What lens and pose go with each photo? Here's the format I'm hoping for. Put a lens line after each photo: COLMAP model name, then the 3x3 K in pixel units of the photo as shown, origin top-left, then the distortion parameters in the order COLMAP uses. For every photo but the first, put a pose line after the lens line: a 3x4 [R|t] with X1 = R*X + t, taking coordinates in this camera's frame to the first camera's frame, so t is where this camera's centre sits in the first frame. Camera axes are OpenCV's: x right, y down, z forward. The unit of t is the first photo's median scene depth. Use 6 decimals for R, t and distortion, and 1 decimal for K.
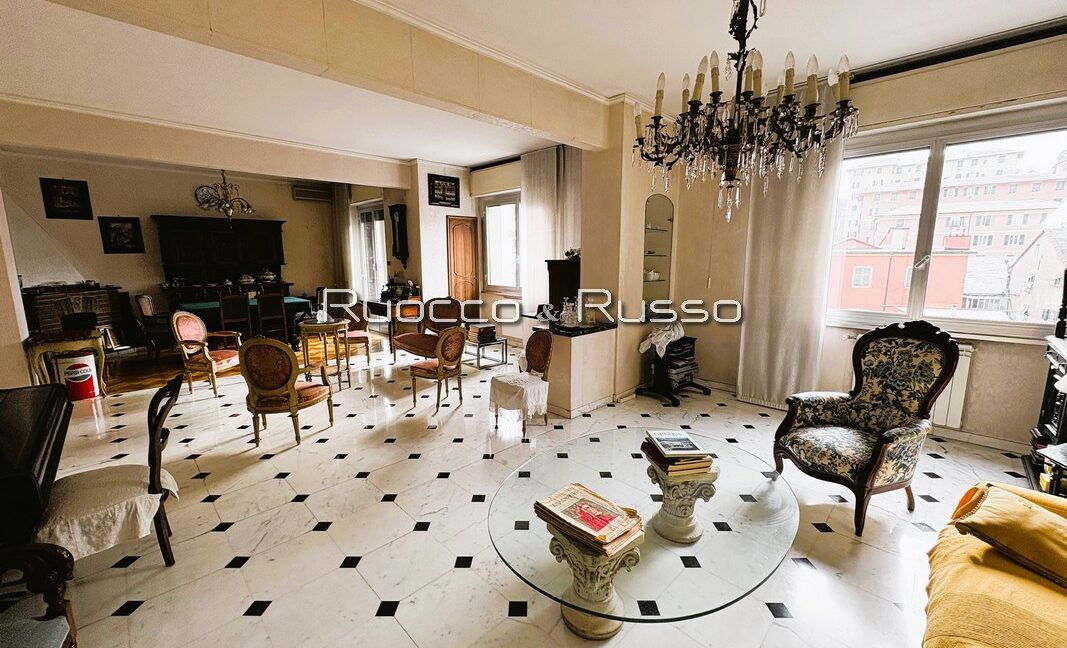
lens RADIAL K [[425.1, 0, 533.5], [0, 425.1, 324.0], [0, 0, 1]] dist [-0.000440, 0.000058]
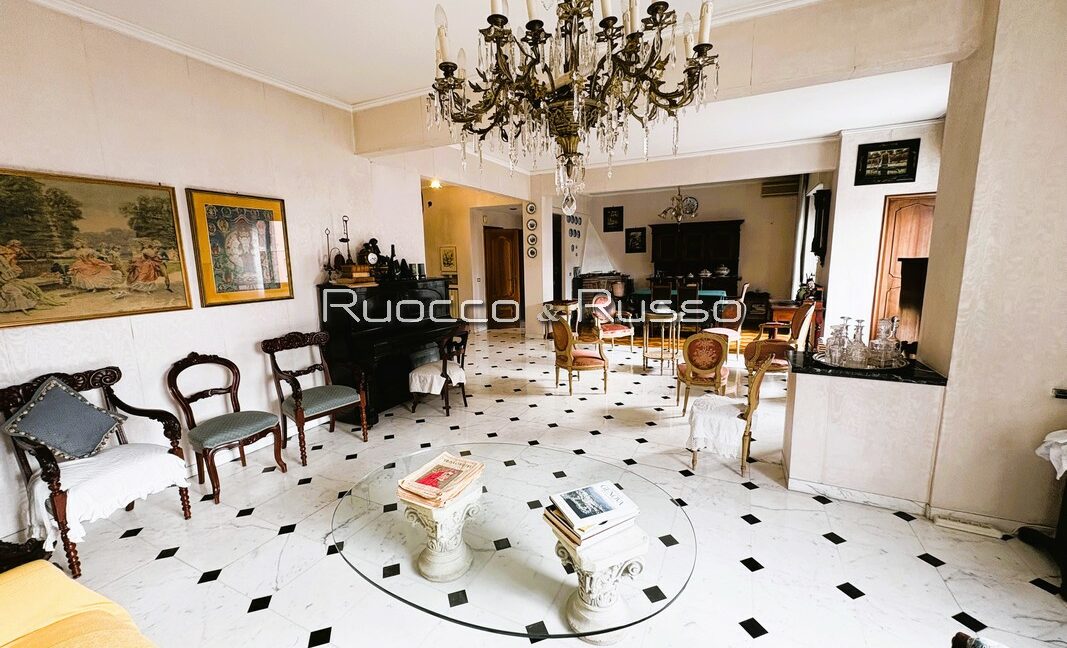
lens RADIAL K [[425.1, 0, 533.5], [0, 425.1, 324.0], [0, 0, 1]] dist [-0.000440, 0.000058]
pose [[0.323616, 0.144528, -0.935085, 0.480085], [-0.128394, 0.985832, 0.107937, -0.055836], [0.937437, 0.085129, 0.337588, 0.296472]]
